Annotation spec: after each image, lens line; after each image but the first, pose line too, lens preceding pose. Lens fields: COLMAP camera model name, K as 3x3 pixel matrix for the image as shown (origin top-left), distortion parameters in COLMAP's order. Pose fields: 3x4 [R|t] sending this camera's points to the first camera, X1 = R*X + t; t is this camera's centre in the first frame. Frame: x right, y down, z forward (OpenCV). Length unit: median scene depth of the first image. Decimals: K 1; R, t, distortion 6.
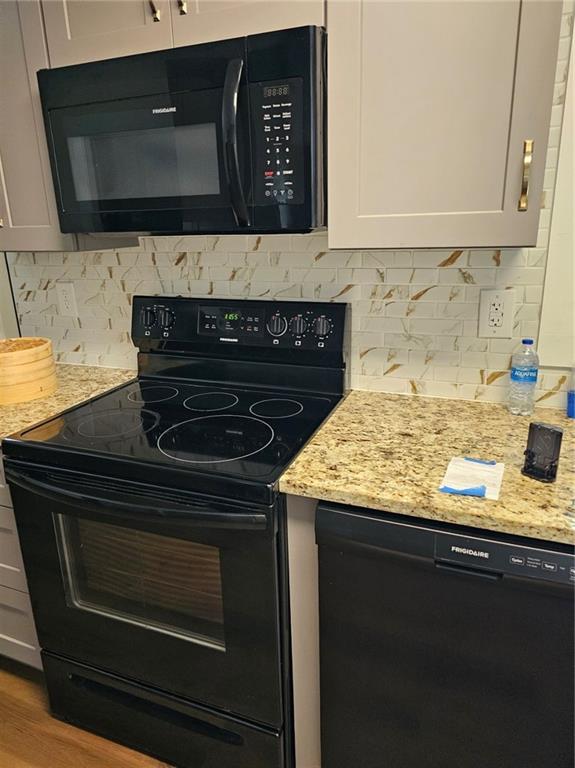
lens RADIAL K [[522.0, 0, 291.7], [0, 522.0, 375.4], [0, 0, 1]] dist [0.054460, -0.035308]
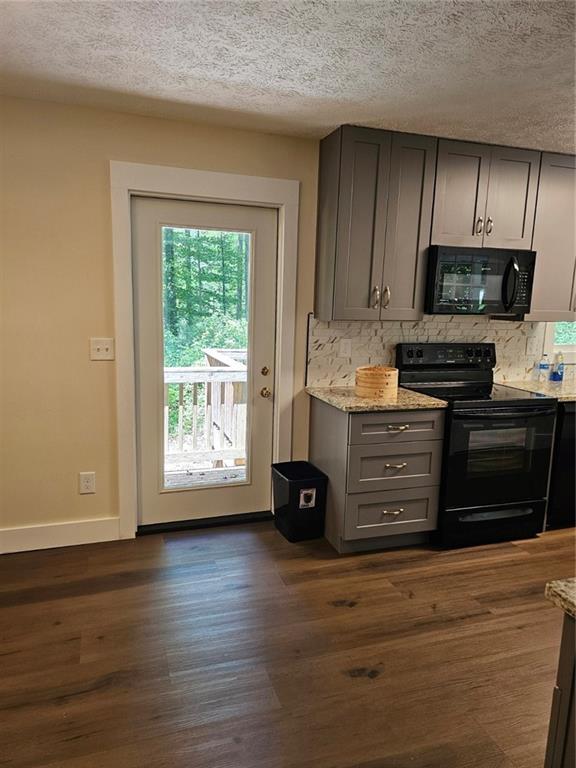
lens RADIAL K [[522.0, 0, 282.3], [0, 522.0, 382.1], [0, 0, 1]] dist [0.054460, -0.035308]
pose [[0.760432, -0.052293, 0.647308, -2.124680], [0.139744, 0.986579, -0.084465, 0.104300], [-0.634203, 0.154688, 0.757534, -0.197232]]
